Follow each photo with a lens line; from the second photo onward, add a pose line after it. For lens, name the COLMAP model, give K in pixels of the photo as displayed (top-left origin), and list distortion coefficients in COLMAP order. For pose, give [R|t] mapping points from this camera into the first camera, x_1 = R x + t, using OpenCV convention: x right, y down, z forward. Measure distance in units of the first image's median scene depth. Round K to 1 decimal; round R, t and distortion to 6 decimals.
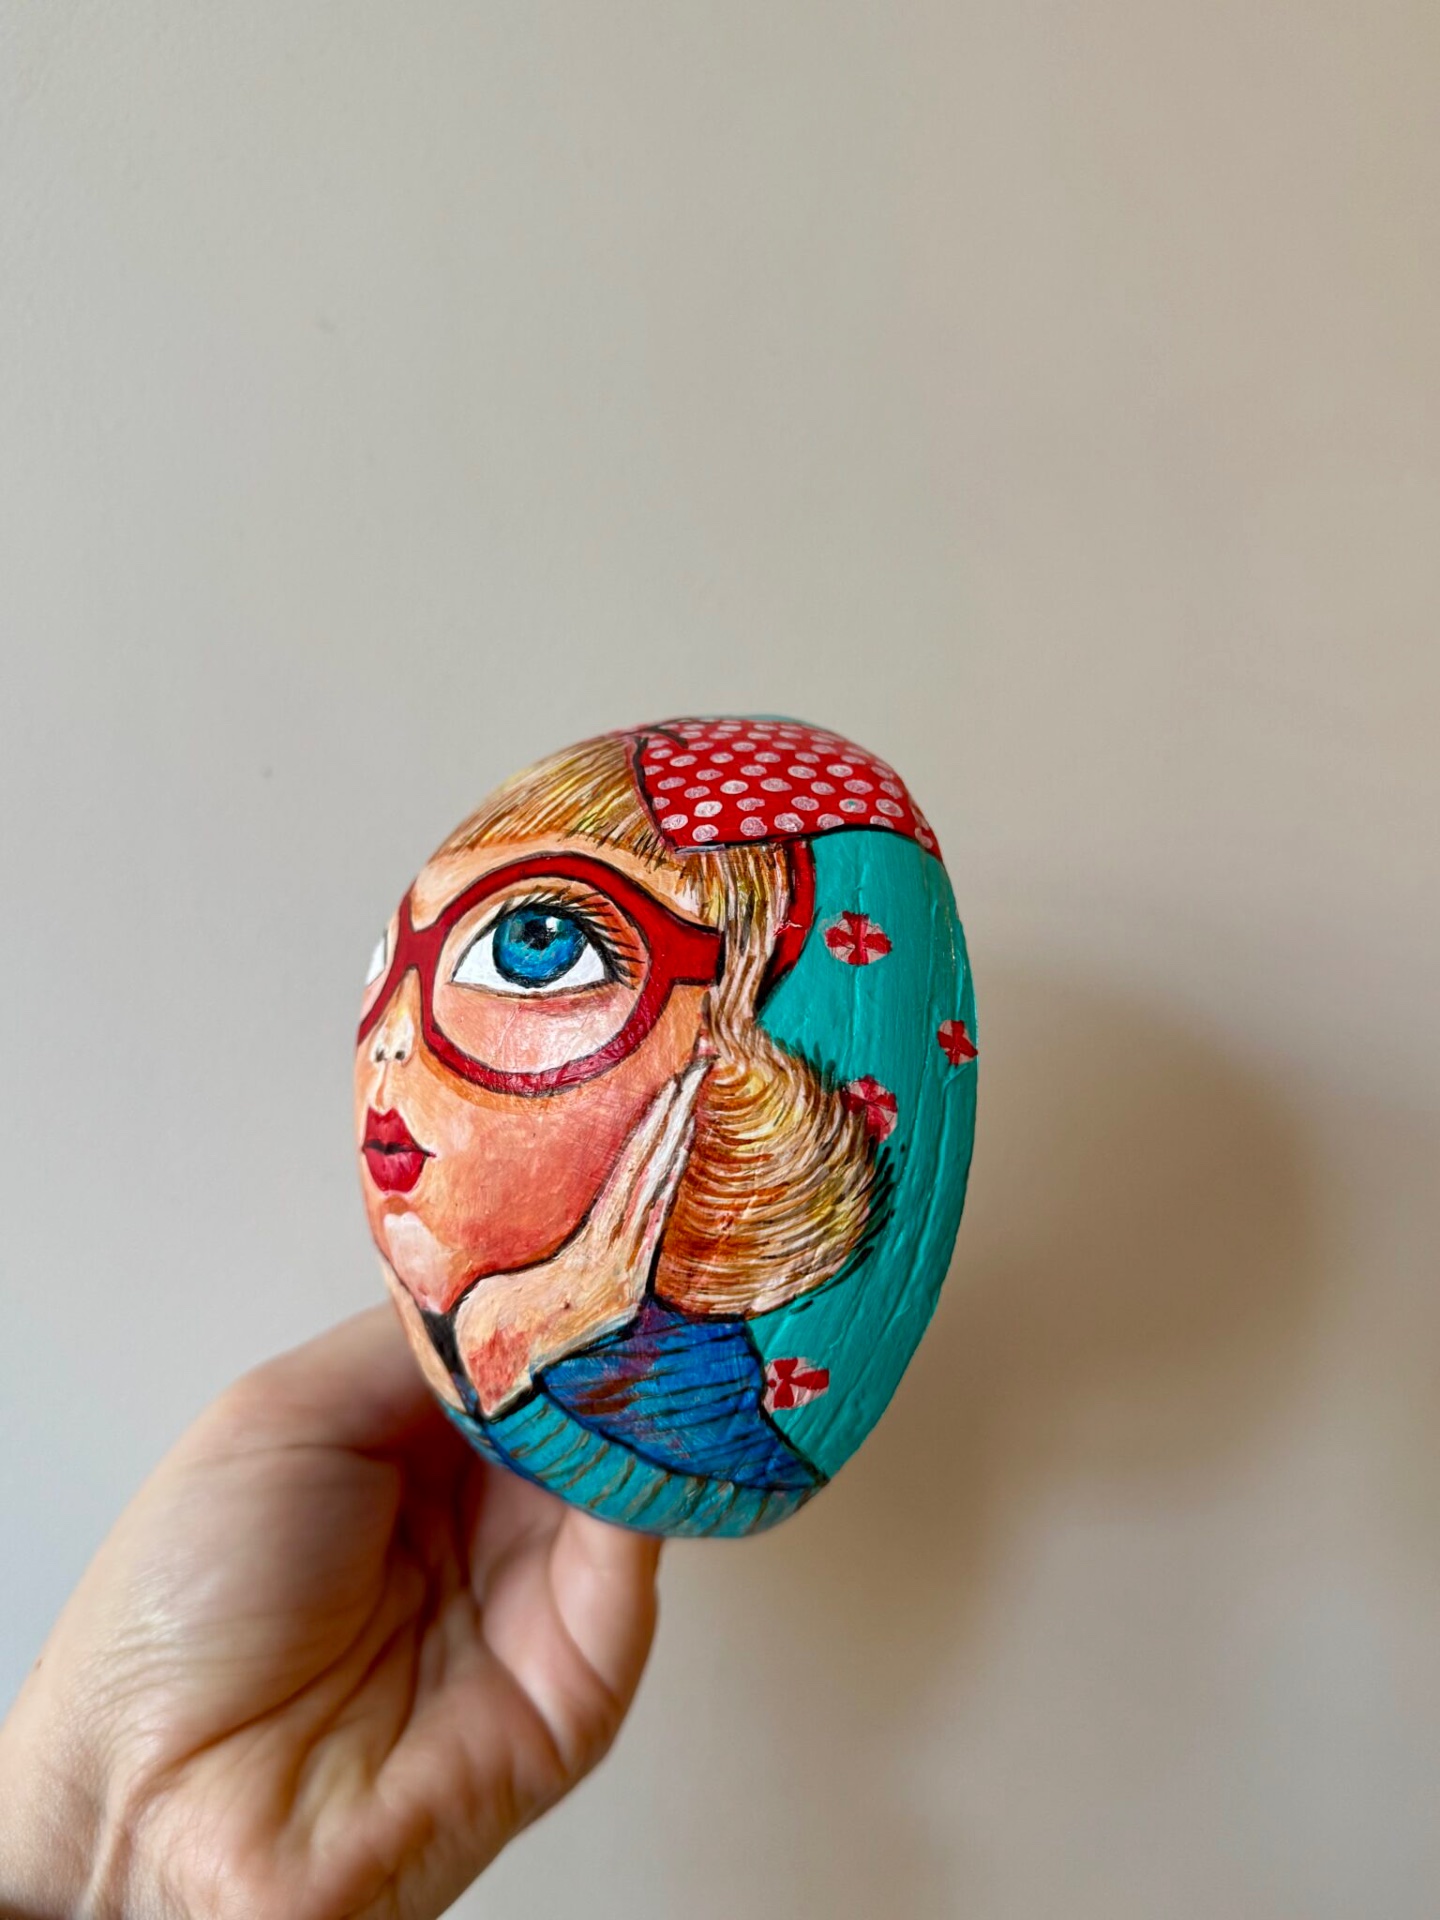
lens RADIAL K [[1681.7, 0, 720.0], [0, 1681.7, 960.0], [0, 0, 1]] dist [0.117200, -0.005190]
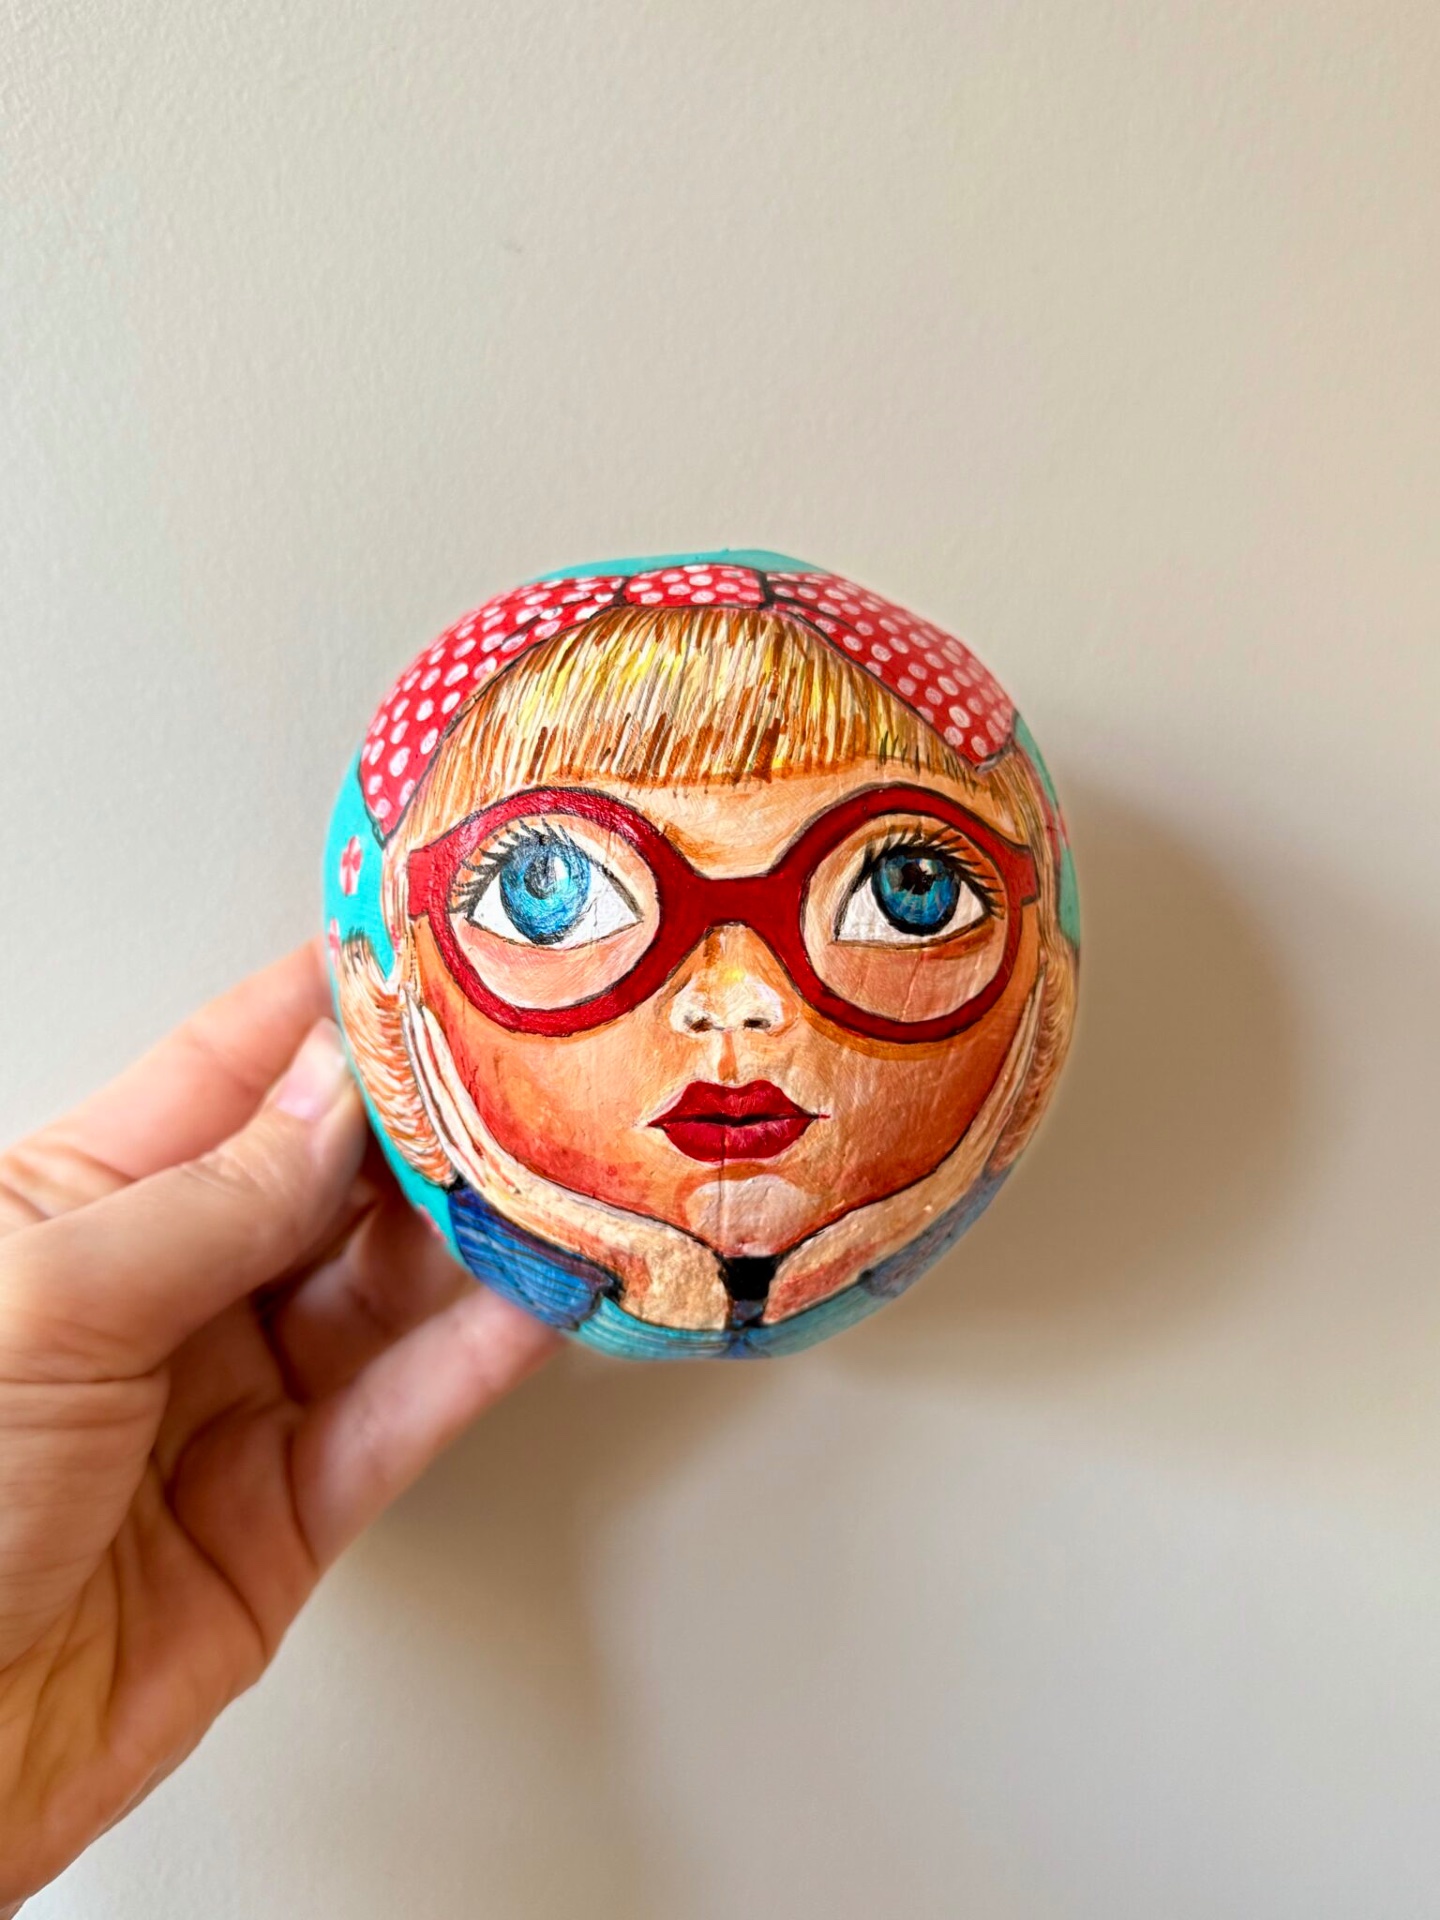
lens RADIAL K [[1681.7, 0, 720.0], [0, 1681.7, 960.0], [0, 0, 1]] dist [0.117200, -0.005190]
pose [[0.517776, -0.261454, 0.814586, -0.968958], [-0.048478, 0.941661, 0.333055, -0.289056], [-0.854142, -0.211937, 0.474894, 0.615294]]
